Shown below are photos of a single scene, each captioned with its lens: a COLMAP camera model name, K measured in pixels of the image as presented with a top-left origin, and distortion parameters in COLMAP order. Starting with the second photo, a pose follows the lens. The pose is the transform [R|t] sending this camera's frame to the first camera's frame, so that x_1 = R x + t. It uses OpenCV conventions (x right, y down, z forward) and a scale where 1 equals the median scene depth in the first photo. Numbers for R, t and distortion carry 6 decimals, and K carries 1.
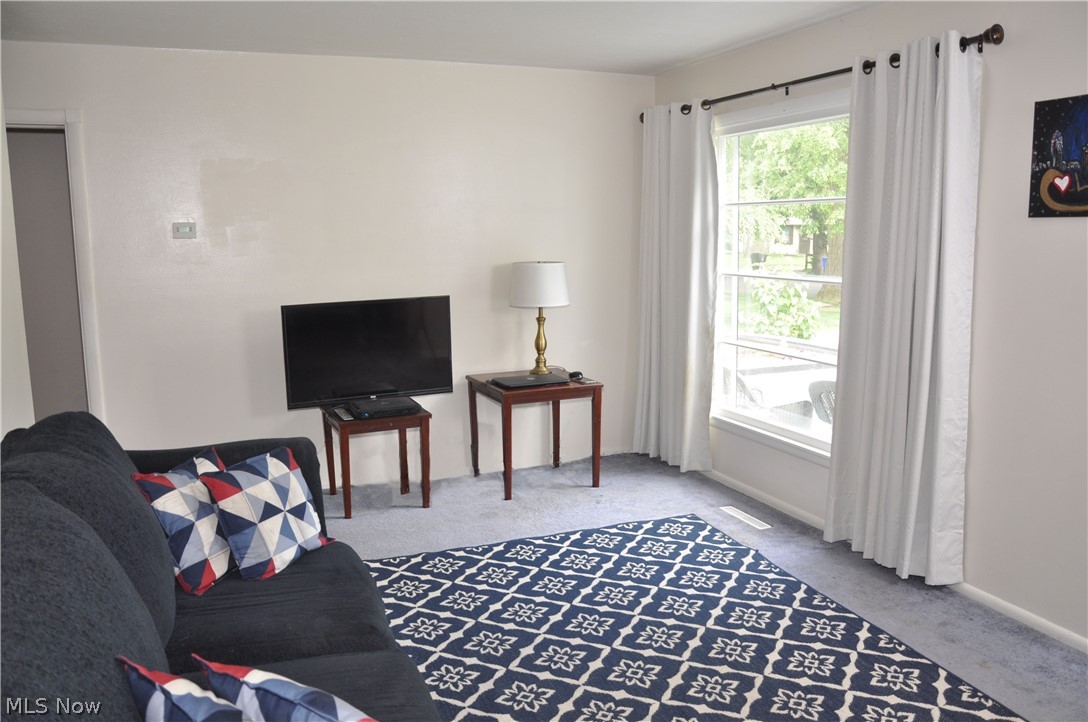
lens RADIAL K [[864.1, 0, 544.0], [0, 864.1, 361.0], [0, 0, 1]] dist [-0.153648, 0.125111]
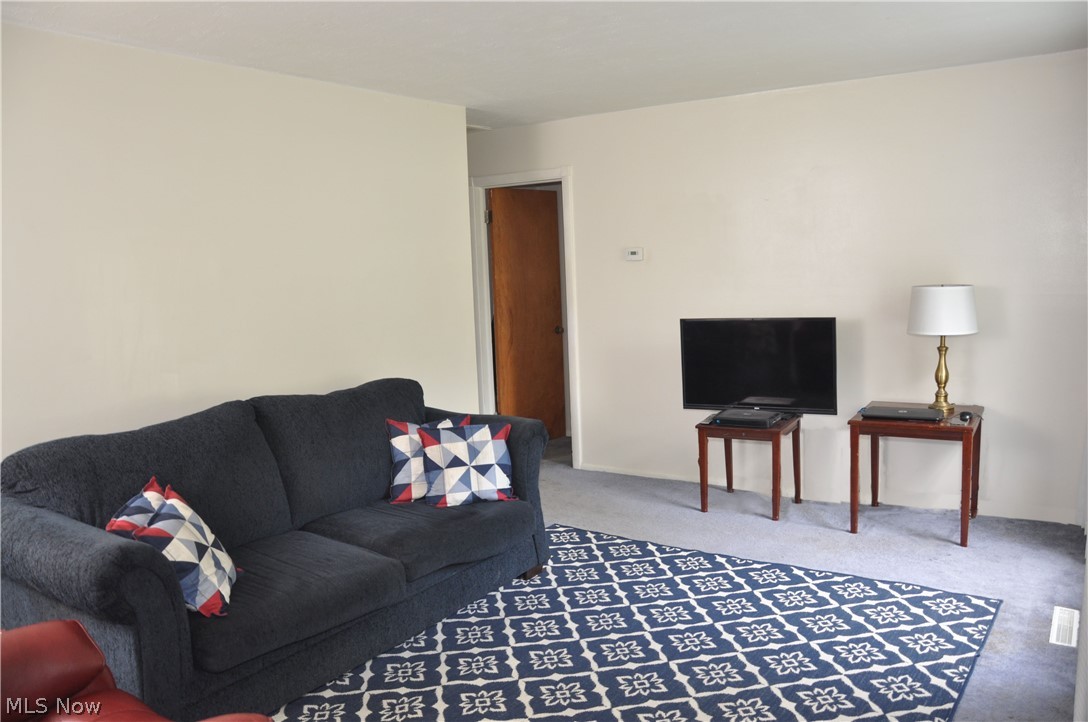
lens RADIAL K [[864.1, 0, 544.0], [0, 864.1, 361.0], [0, 0, 1]] dist [-0.153648, 0.125111]
pose [[0.550169, 0.085663, -0.830648, 0.644518], [-0.092058, 0.994883, 0.041626, -0.044318], [0.829963, 0.053566, 0.555240, 0.221176]]
